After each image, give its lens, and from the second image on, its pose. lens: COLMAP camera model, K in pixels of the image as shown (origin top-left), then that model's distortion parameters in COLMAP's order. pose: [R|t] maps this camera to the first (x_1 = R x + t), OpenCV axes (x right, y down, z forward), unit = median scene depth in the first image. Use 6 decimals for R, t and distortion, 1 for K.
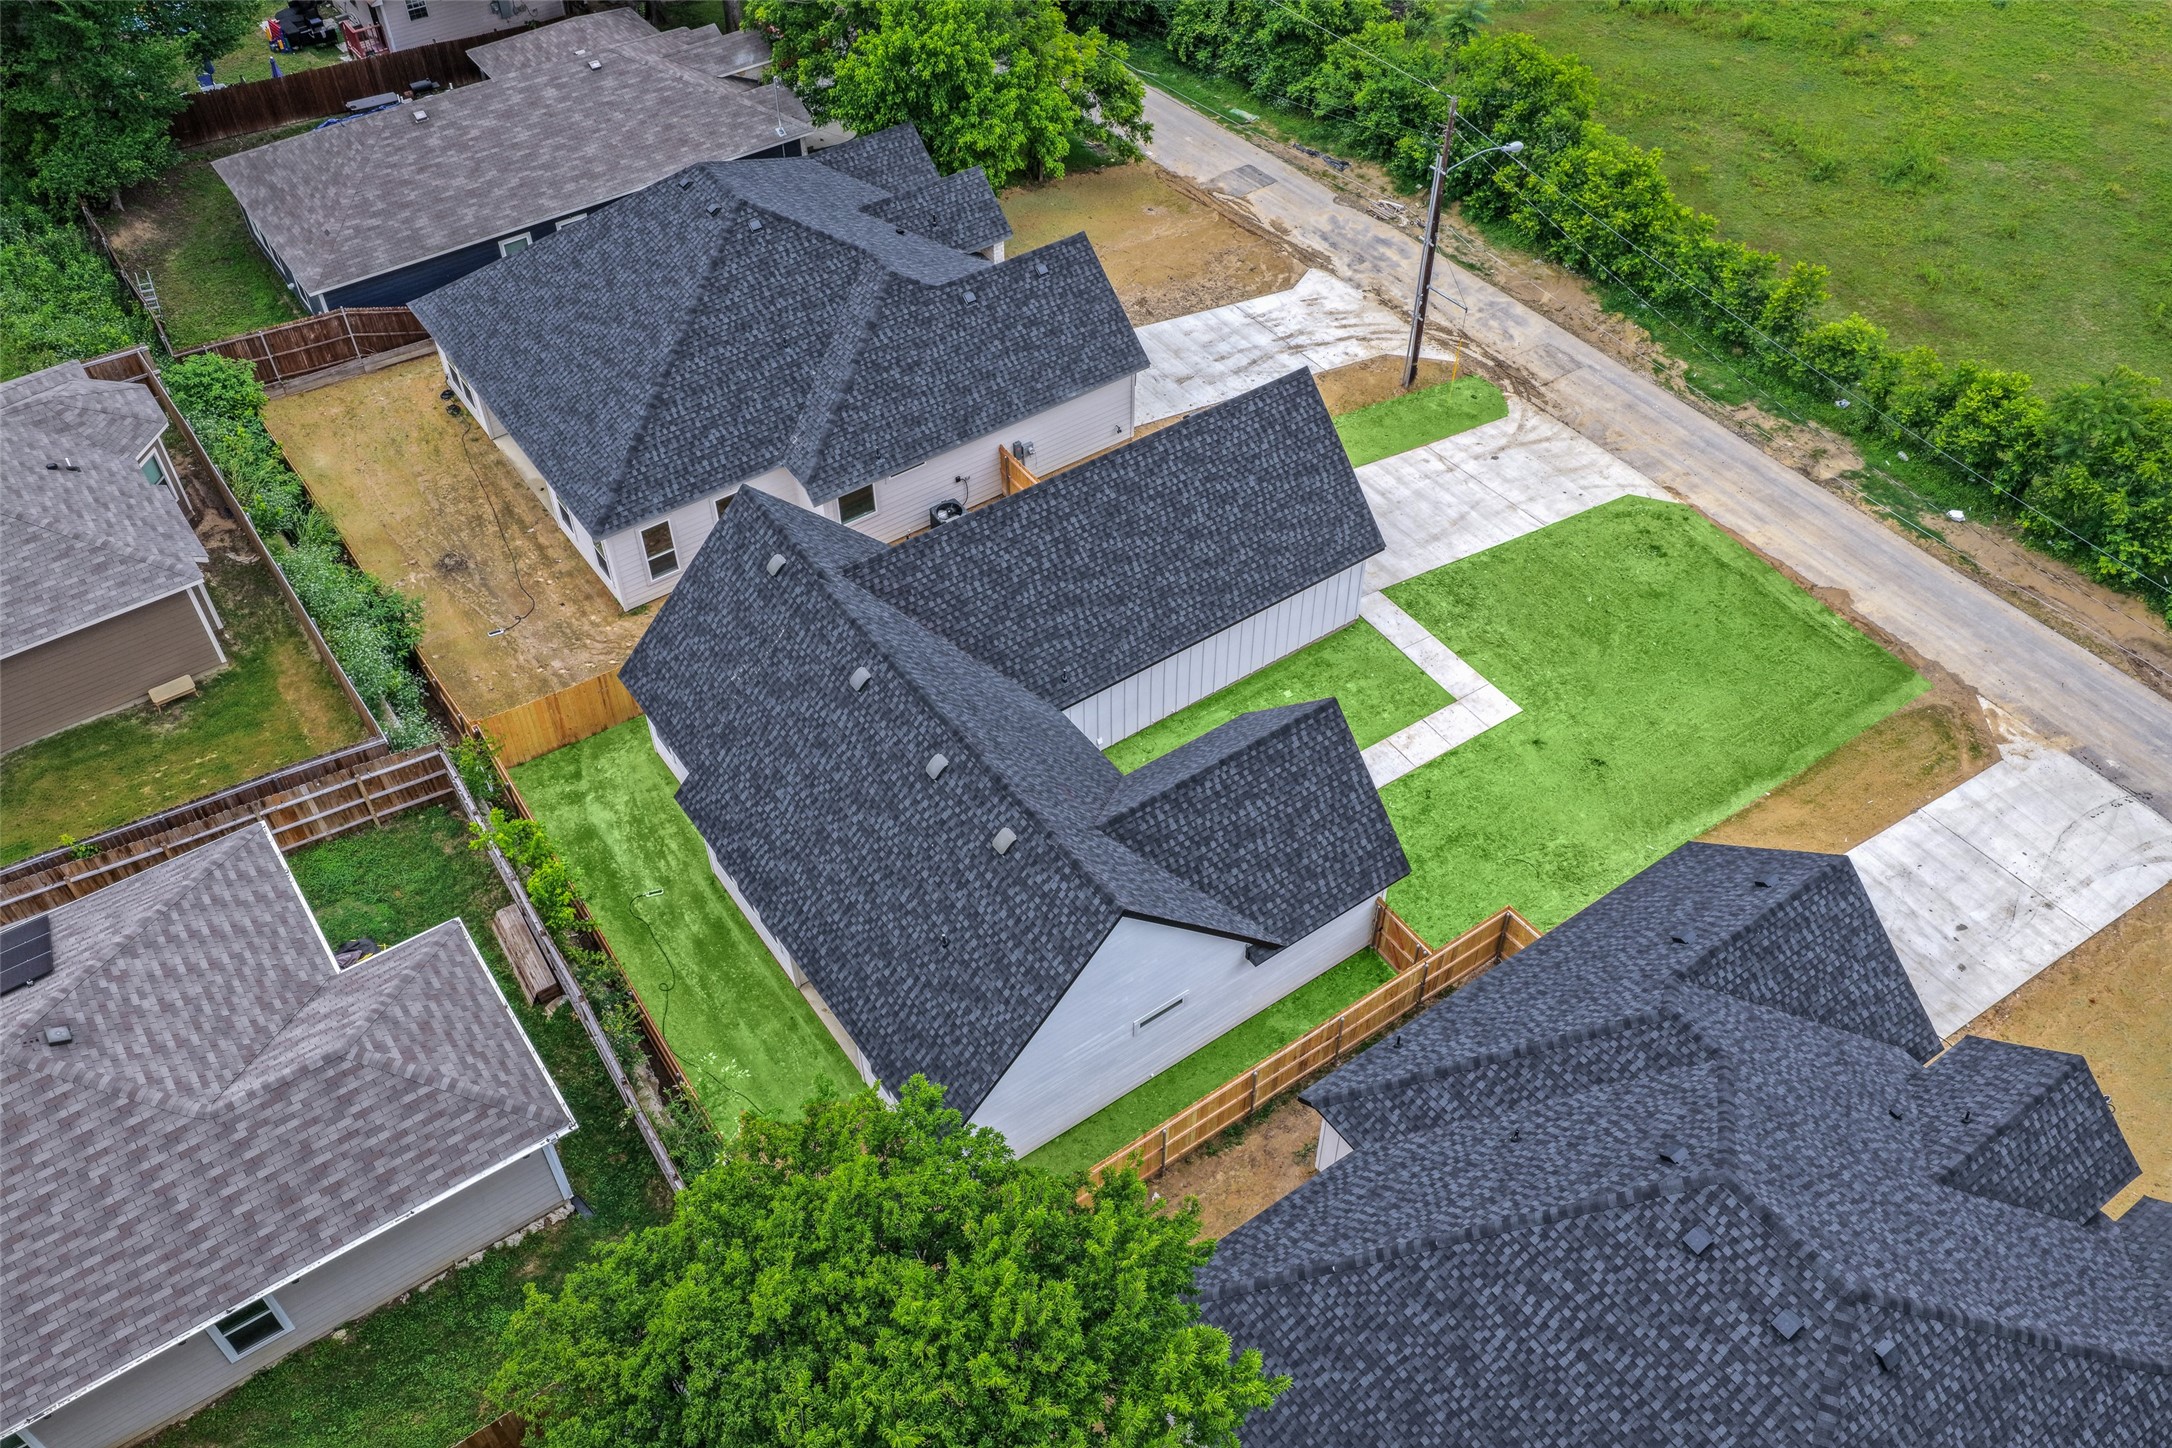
lens RADIAL K [[1797.5, 0, 1098.9], [0, 1797.5, 722.9], [0, 0, 1]] dist [-0.017624, 0.047649]
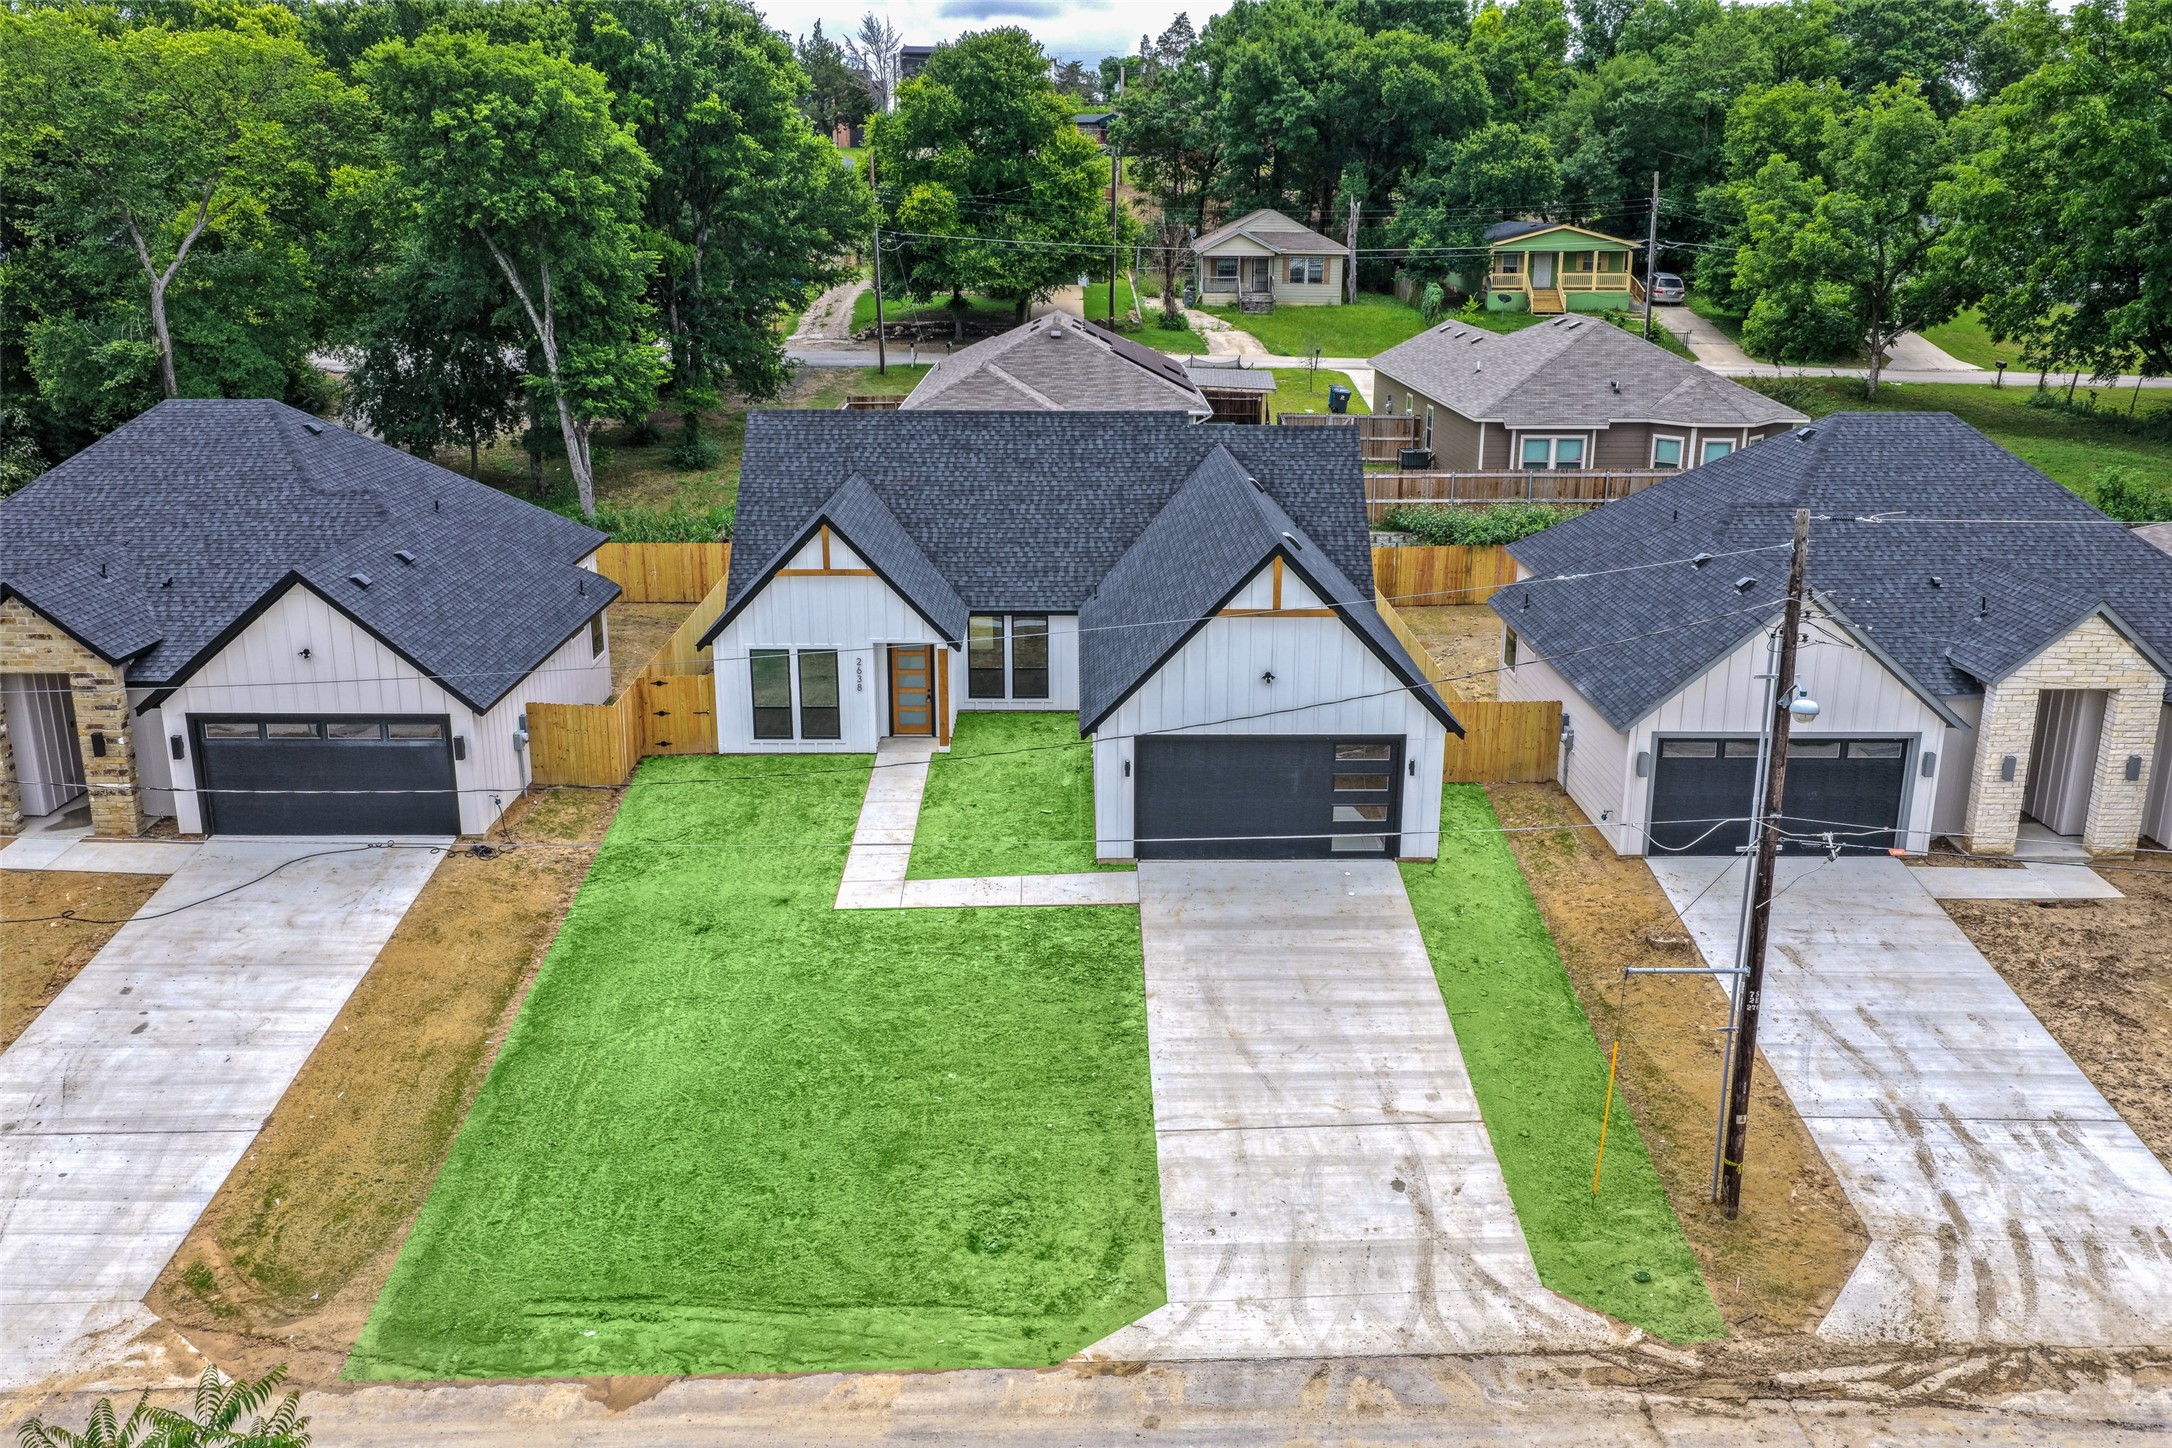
lens RADIAL K [[1797.5, 0, 1098.9], [0, 1797.5, 722.9], [0, 0, 1]] dist [-0.017624, 0.047649]
pose [[-0.567675, 0.229506, -0.790615, 0.703437], [-0.593137, 0.551963, 0.586111, -0.511935], [0.570906, 0.801663, -0.177207, 1.101764]]
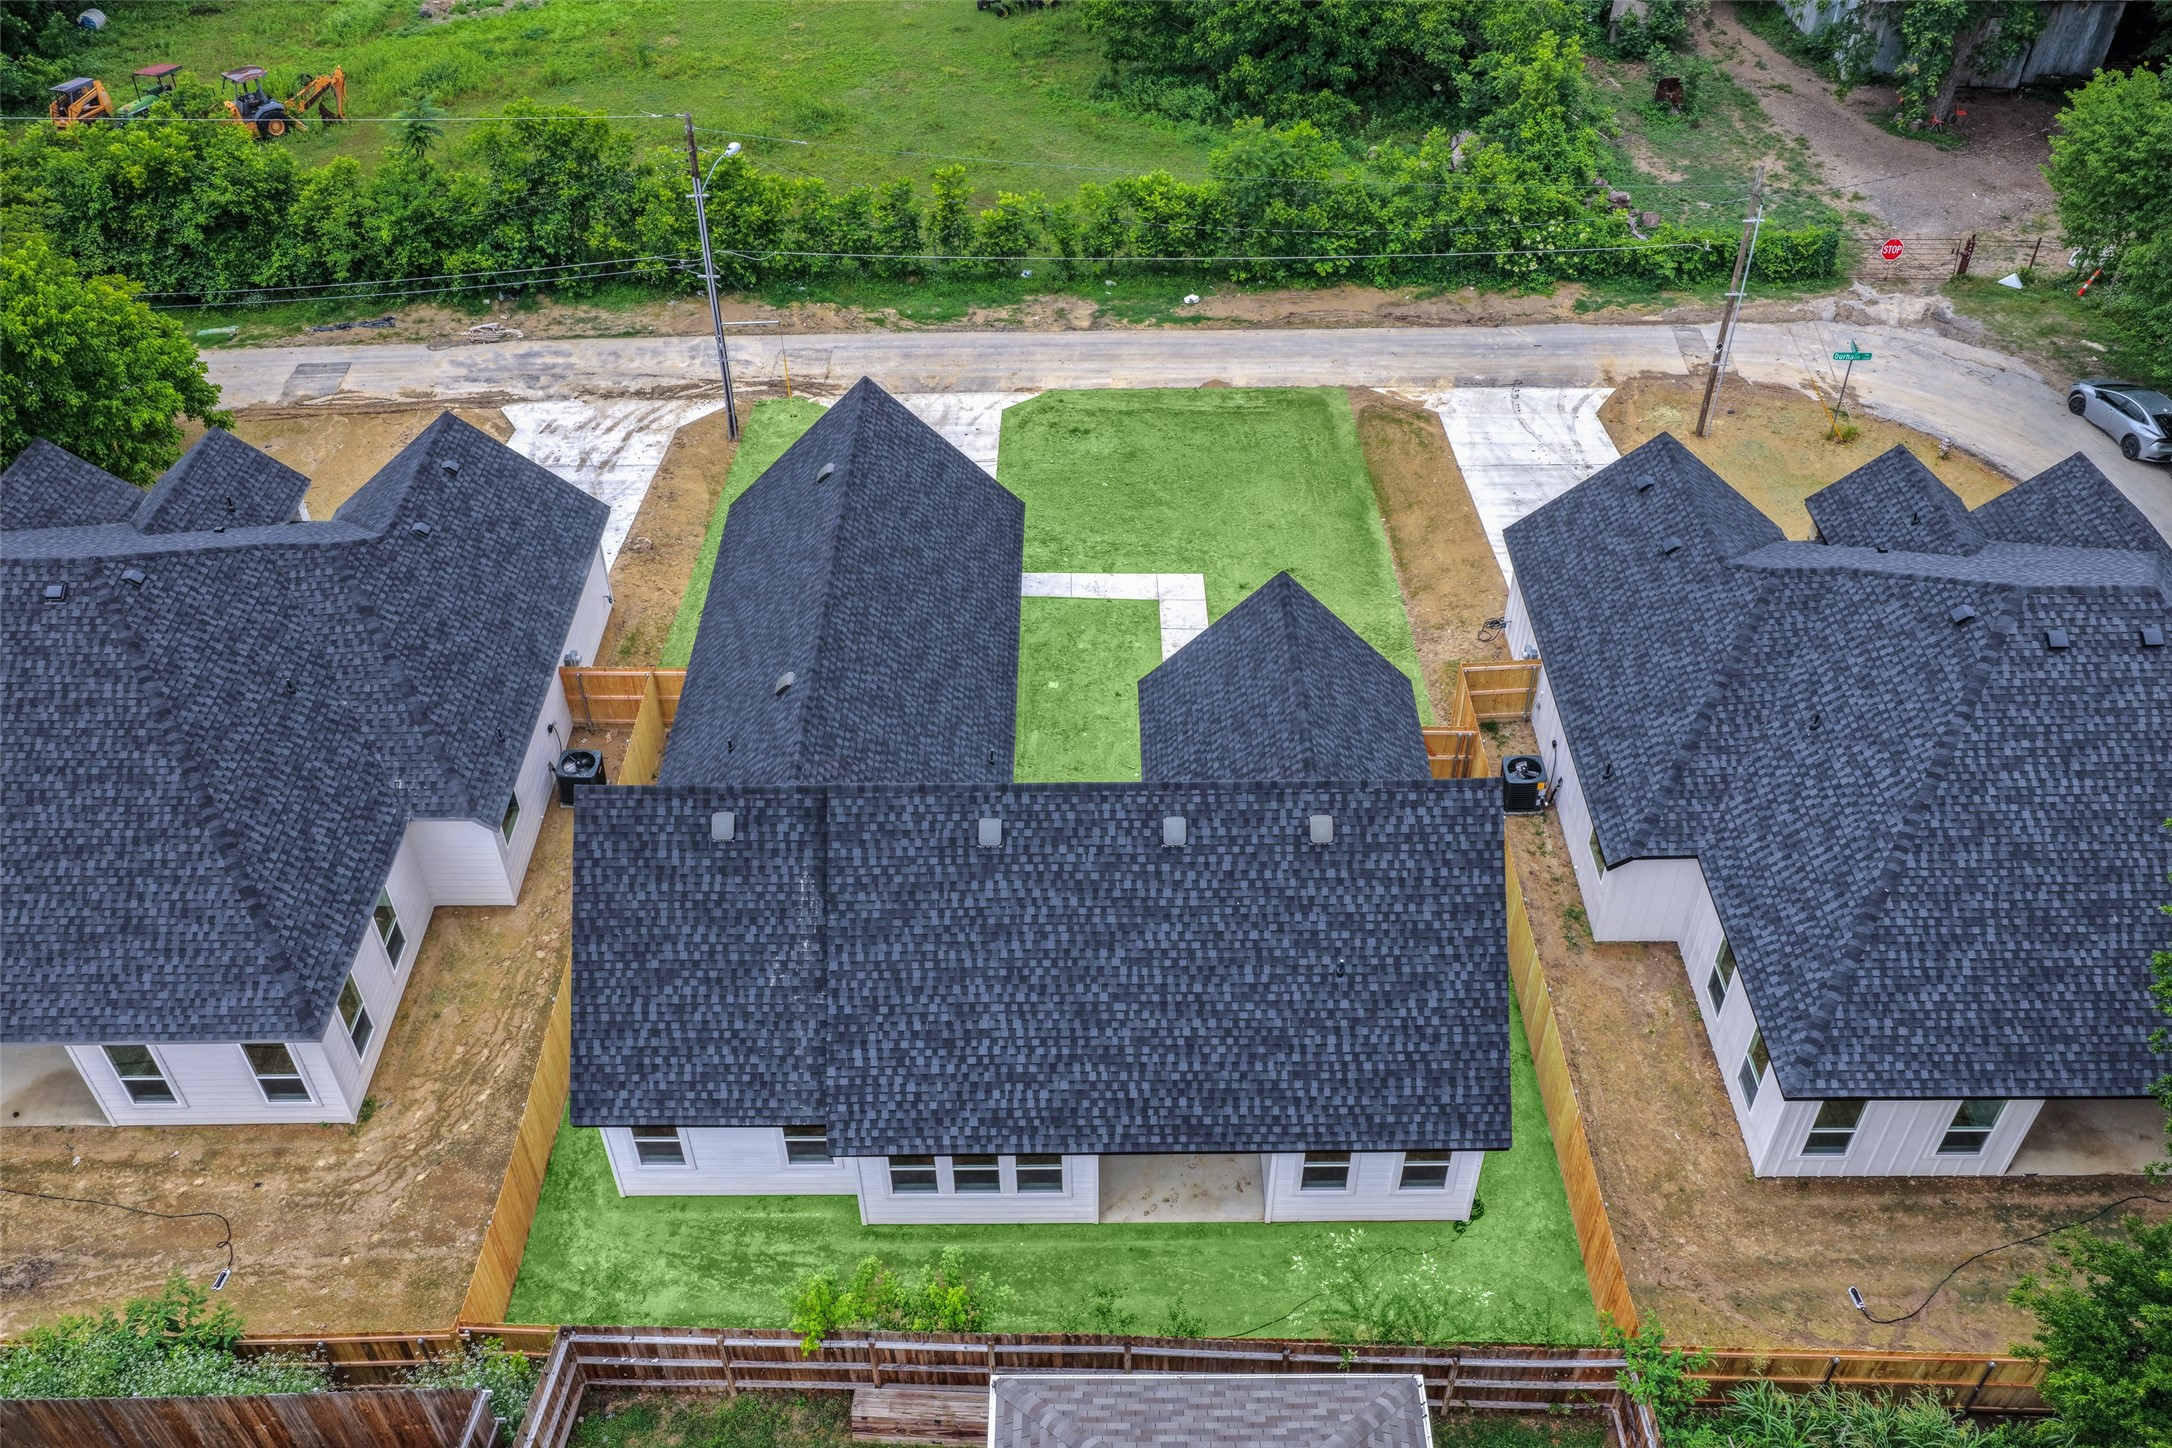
lens RADIAL K [[1797.5, 0, 1098.9], [0, 1797.5, 722.9], [0, 0, 1]] dist [-0.017624, 0.047649]
pose [[0.573734, -0.538121, 0.617458, -0.449646], [0.588629, 0.795110, 0.145999, -0.118665], [-0.569513, 0.279689, 0.772935, 0.276706]]
